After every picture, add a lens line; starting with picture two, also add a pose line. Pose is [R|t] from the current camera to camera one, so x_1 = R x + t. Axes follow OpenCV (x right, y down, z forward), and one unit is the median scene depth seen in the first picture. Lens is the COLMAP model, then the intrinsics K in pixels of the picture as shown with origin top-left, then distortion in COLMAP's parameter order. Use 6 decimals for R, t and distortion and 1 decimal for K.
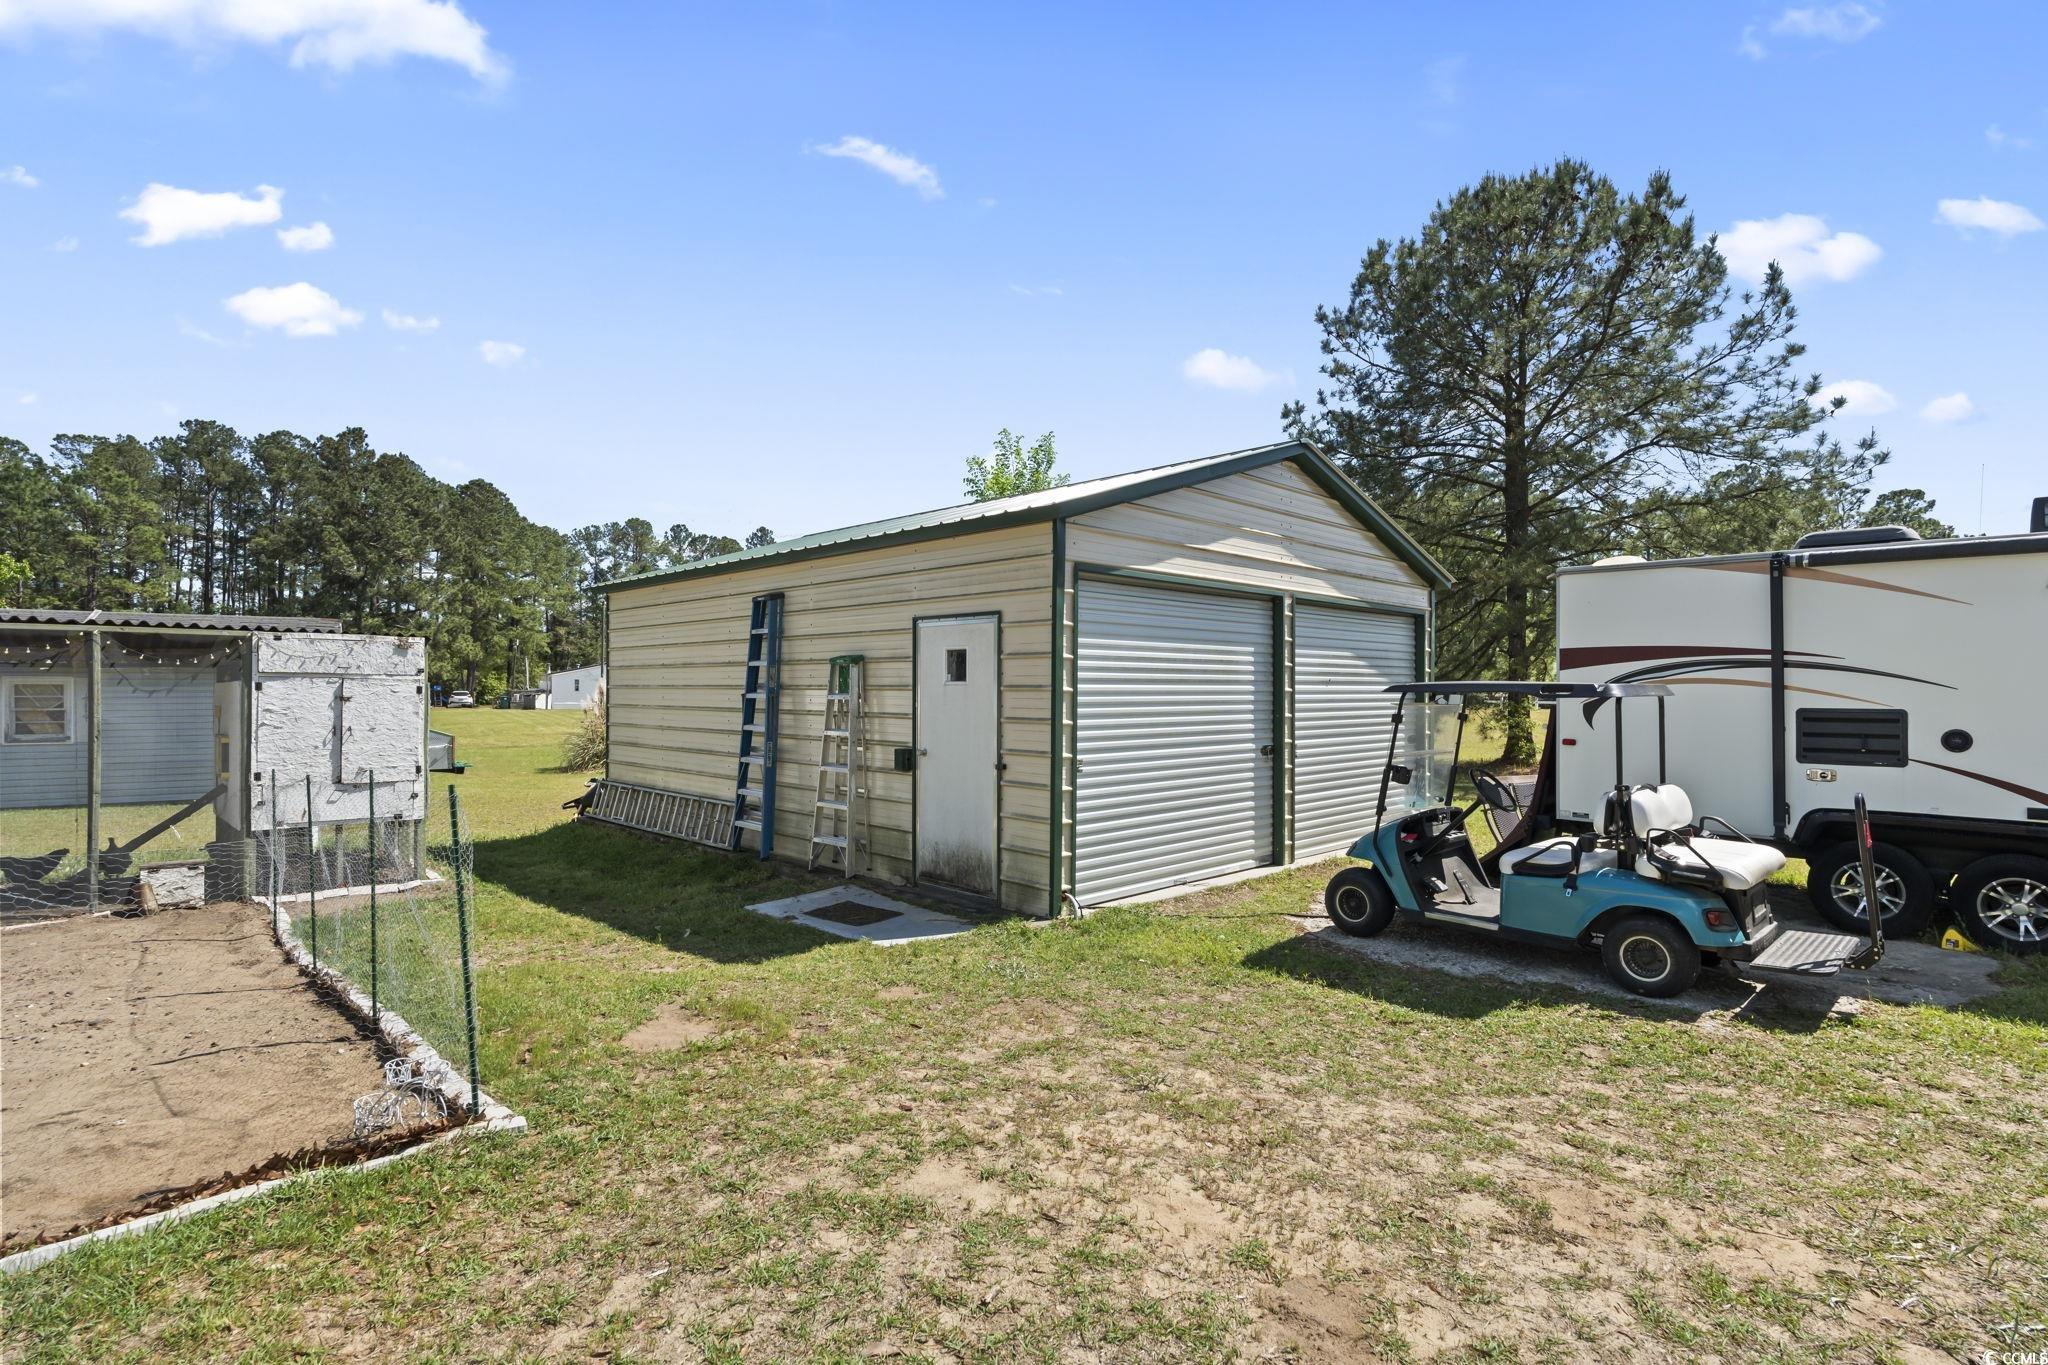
lens RADIAL K [[1011.2, 0, 1029.2], [0, 1011.2, 676.7], [0, 0, 1]] dist [-0.000649, -0.000047]
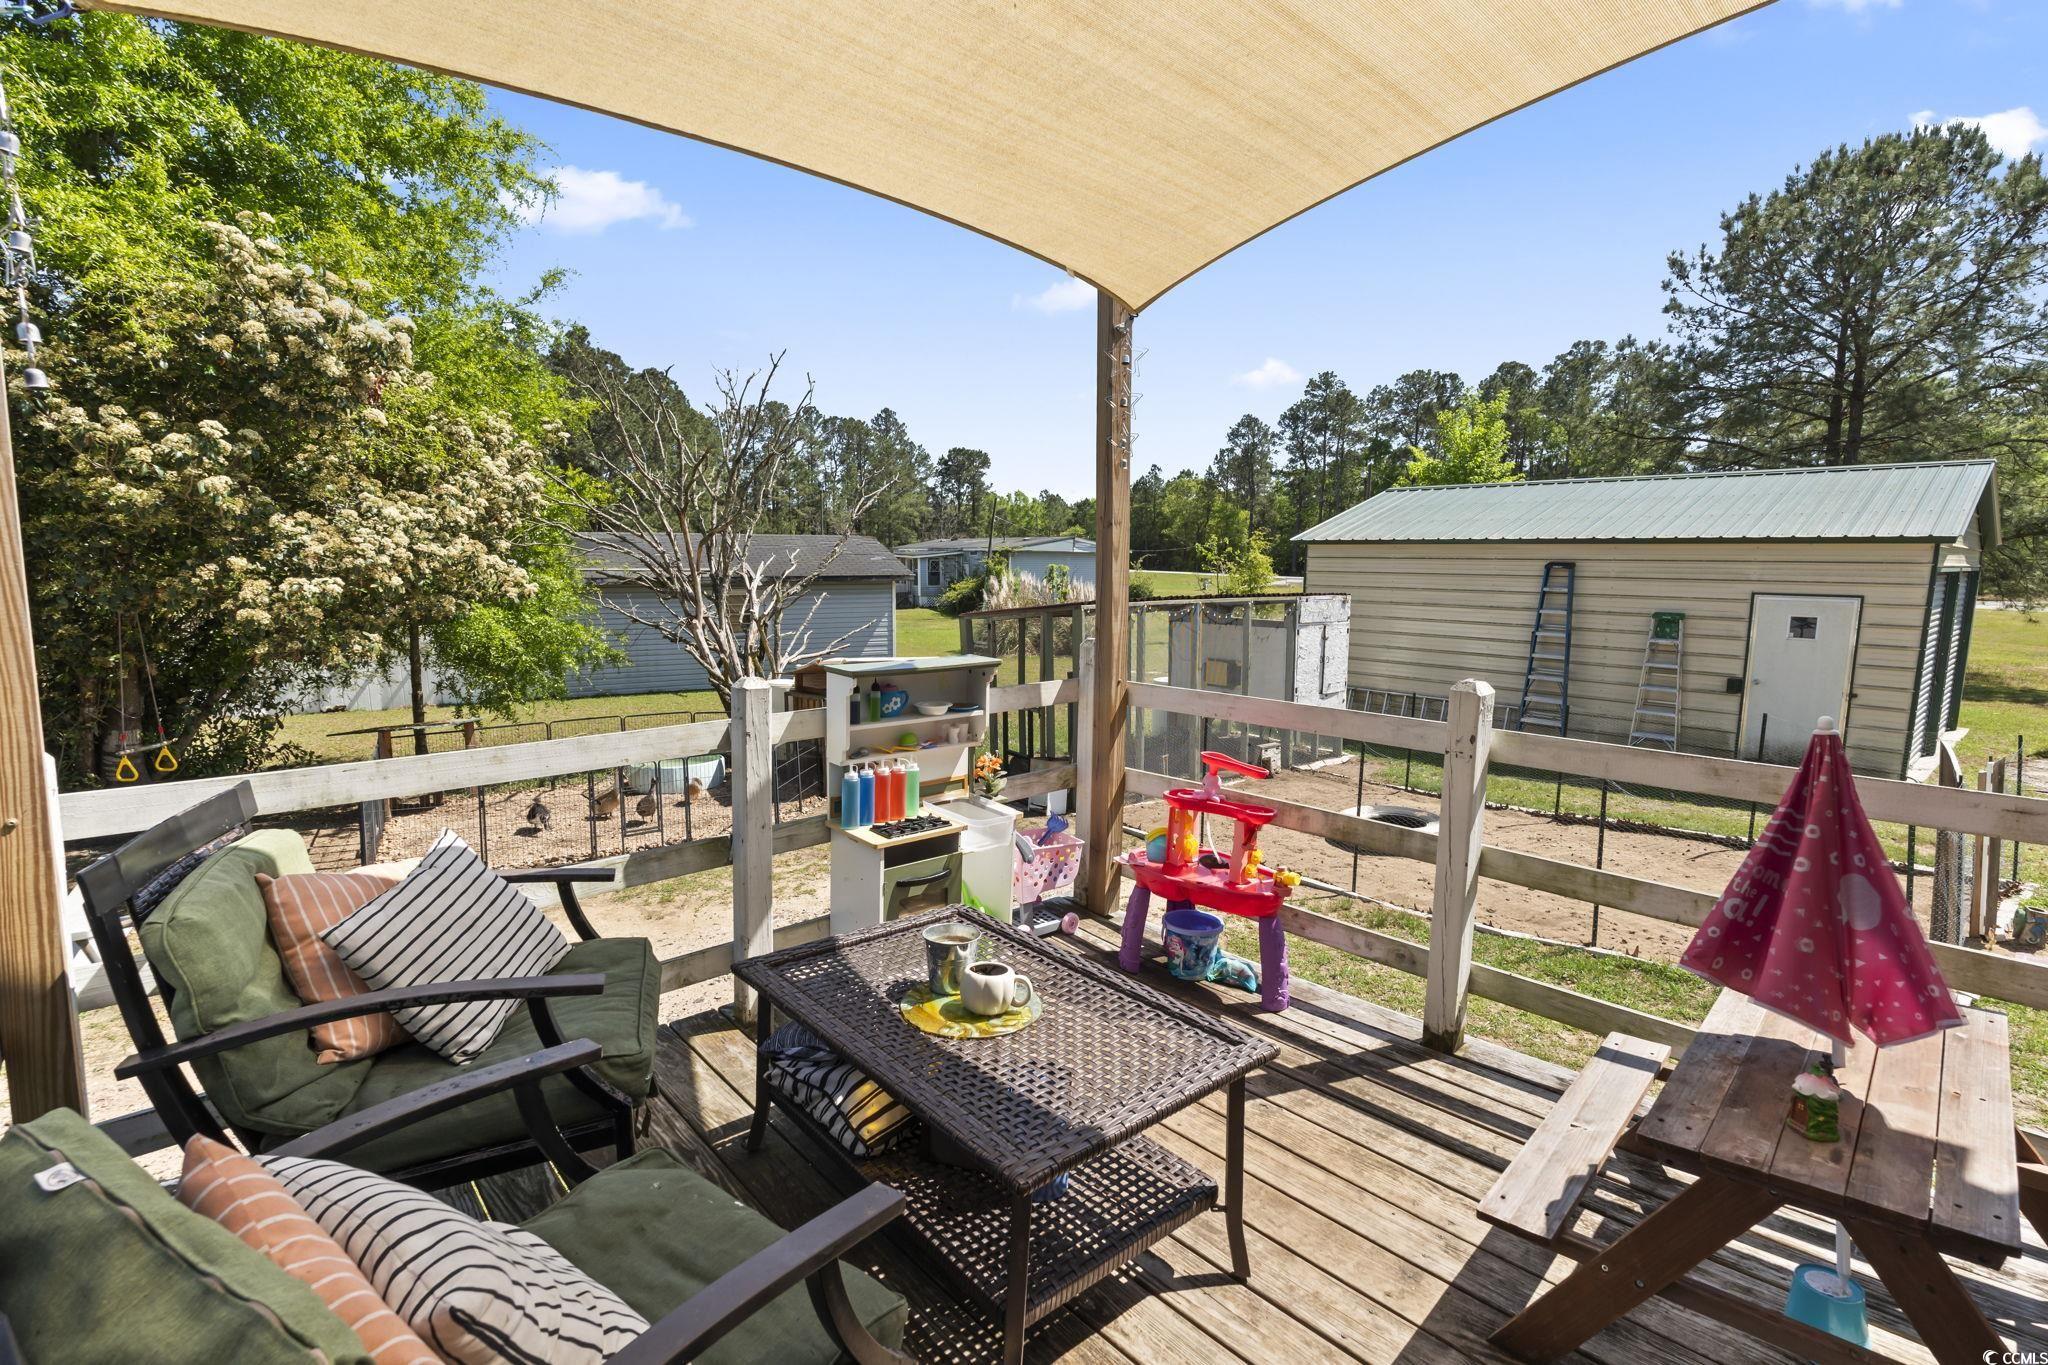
lens RADIAL K [[978.0, 0, 1022.7], [0, 978.0, 699.6], [0, 0, 1]] dist [-0.000005, -0.000214]
pose [[0.999002, 0.015571, -0.041865, -1.063401], [-0.008968, 0.988107, 0.153508, -0.107237], [0.043757, -0.152979, 0.987260, -0.471566]]
